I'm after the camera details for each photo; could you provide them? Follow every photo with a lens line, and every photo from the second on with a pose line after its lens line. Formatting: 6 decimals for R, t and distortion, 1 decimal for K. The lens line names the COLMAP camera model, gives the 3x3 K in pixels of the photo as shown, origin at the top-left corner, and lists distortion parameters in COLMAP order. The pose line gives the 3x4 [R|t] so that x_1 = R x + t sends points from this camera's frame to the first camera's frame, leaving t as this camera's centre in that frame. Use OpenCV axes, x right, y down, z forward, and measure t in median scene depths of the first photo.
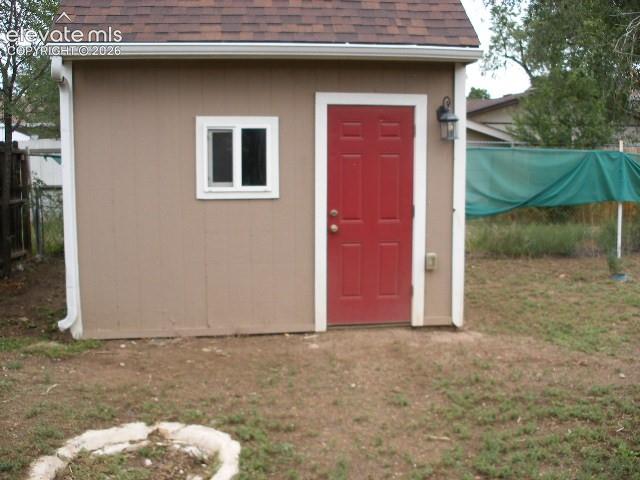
lens RADIAL K [[667.7, 0, 319.6], [0, 667.7, 239.9], [0, 0, 1]] dist [-0.137131, 0.000000]
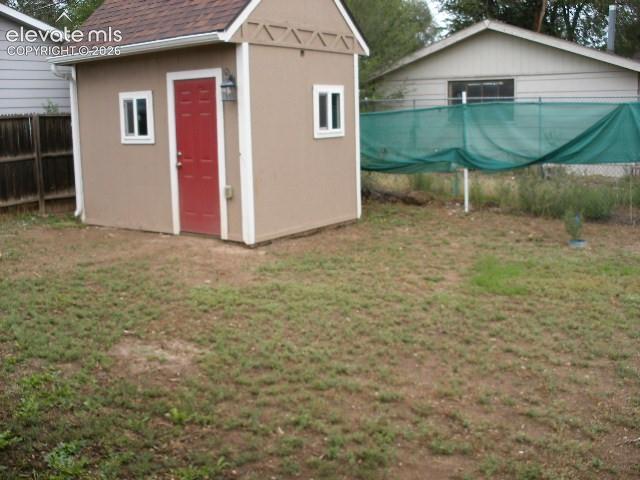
lens RADIAL K [[667.7, 0, 319.2], [0, 667.7, 240.2], [0, 0, 1]] dist [-0.137131, 0.000000]
pose [[0.711193, 0.114154, -0.693667, 1.290144], [-0.071301, 0.993353, 0.090369, -0.005681], [0.699372, -0.014810, 0.714605, 0.174025]]
